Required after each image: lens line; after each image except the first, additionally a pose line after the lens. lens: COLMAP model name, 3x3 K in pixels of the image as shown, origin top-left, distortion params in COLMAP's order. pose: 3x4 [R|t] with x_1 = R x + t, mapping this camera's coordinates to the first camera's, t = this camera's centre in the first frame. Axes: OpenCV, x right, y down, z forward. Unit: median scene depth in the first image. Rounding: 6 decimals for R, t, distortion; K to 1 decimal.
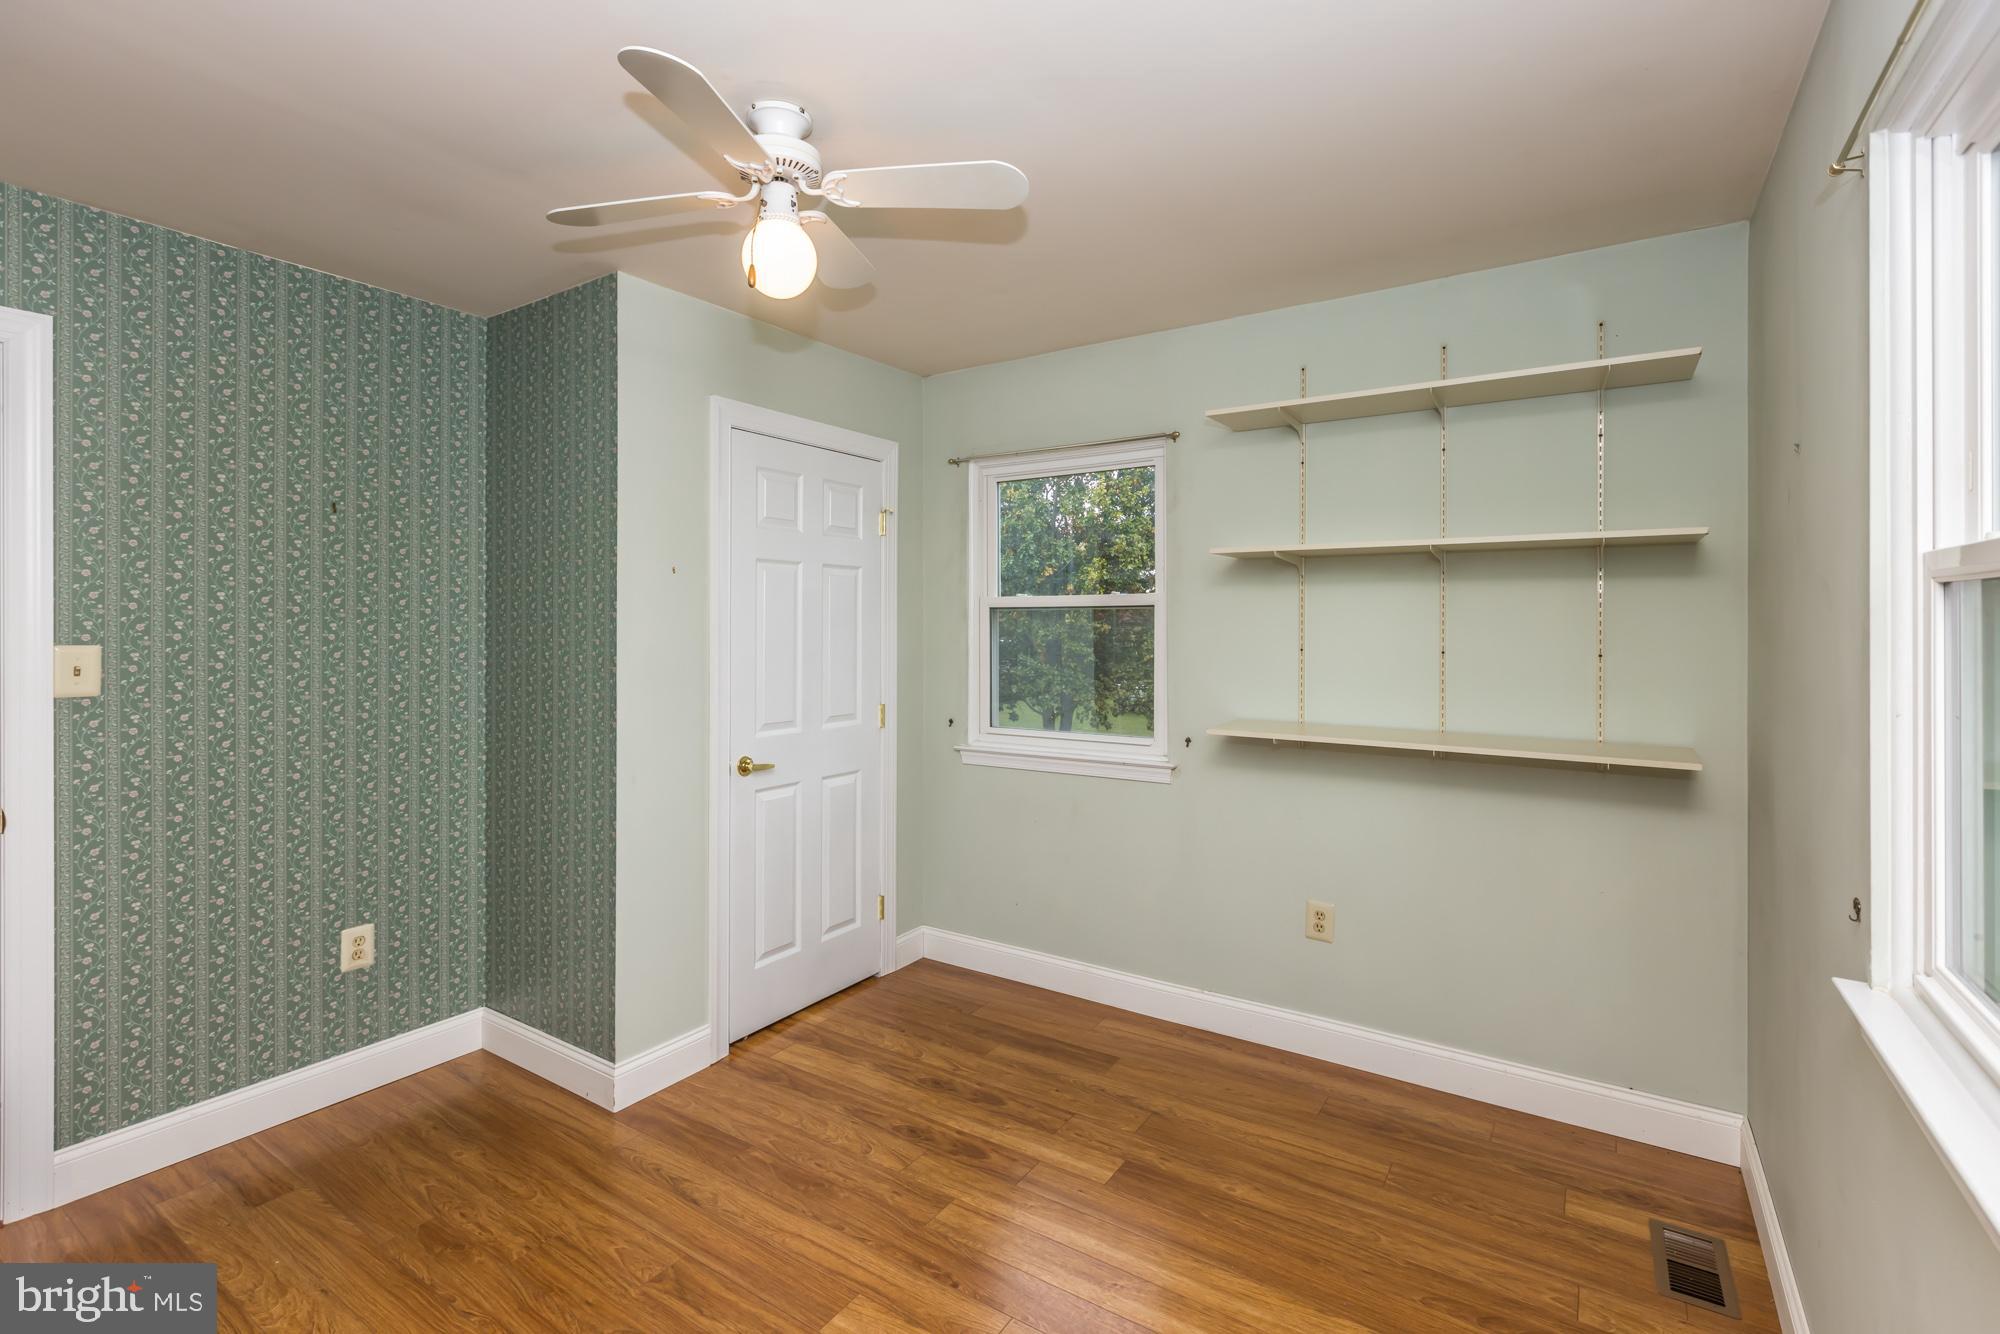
lens RADIAL K [[911.7, 0, 958.7], [0, 911.7, 620.6], [0, 0, 1]] dist [0.000509, 0.000230]
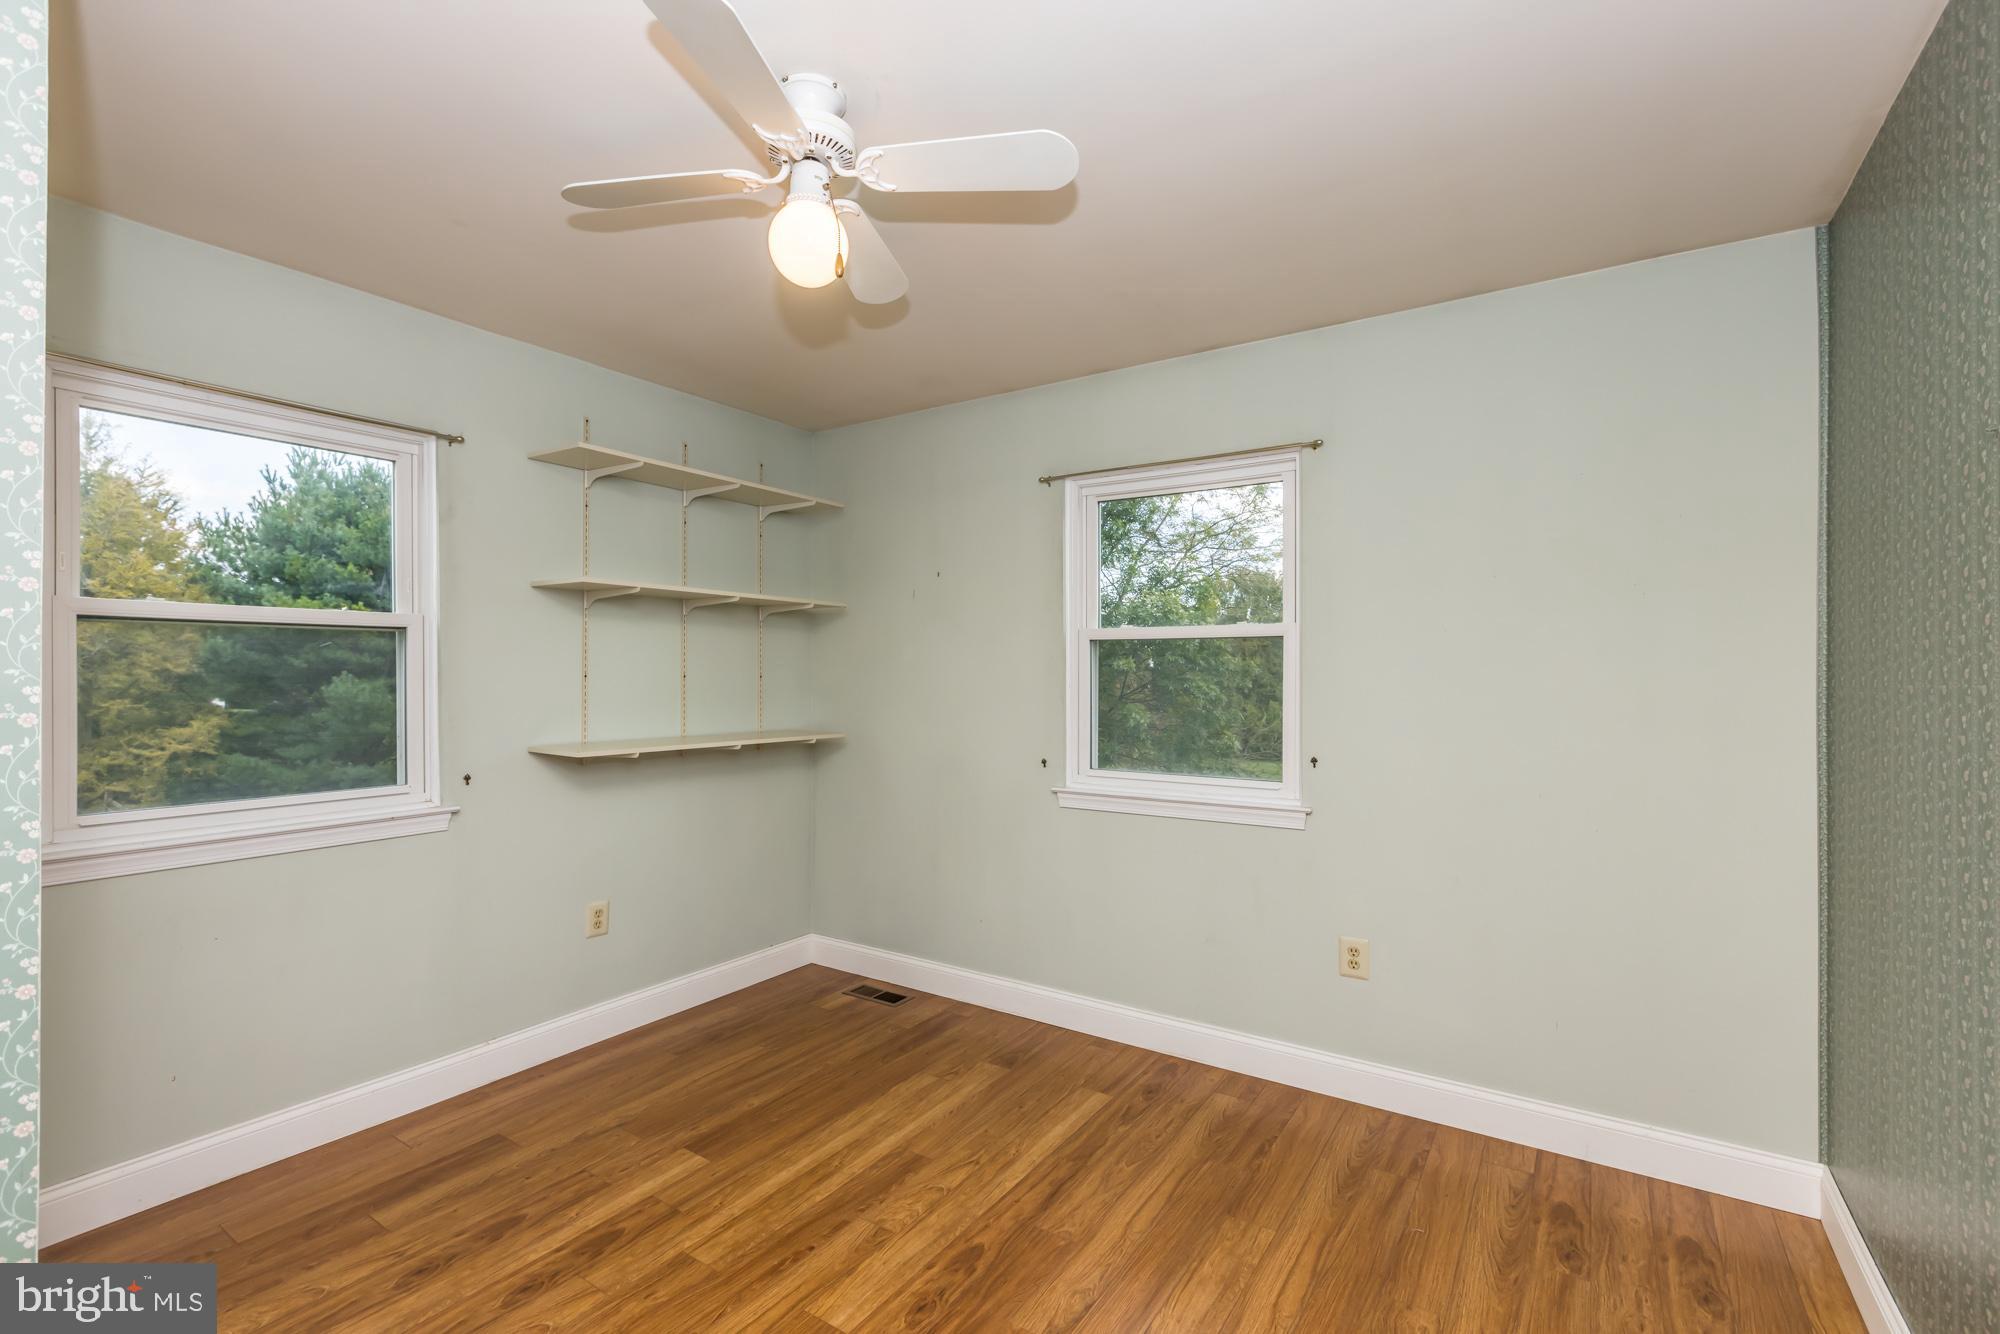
lens RADIAL K [[903.9, 0, 1006.7], [0, 903.9, 672.0], [0, 0, 1]] dist [0.000072, 0.000036]
pose [[-0.026814, 0.000798, 0.999640, -0.884261], [-0.005025, 0.999987, -0.000934, 0.030770], [-0.999628, -0.005048, -0.026809, 0.645508]]
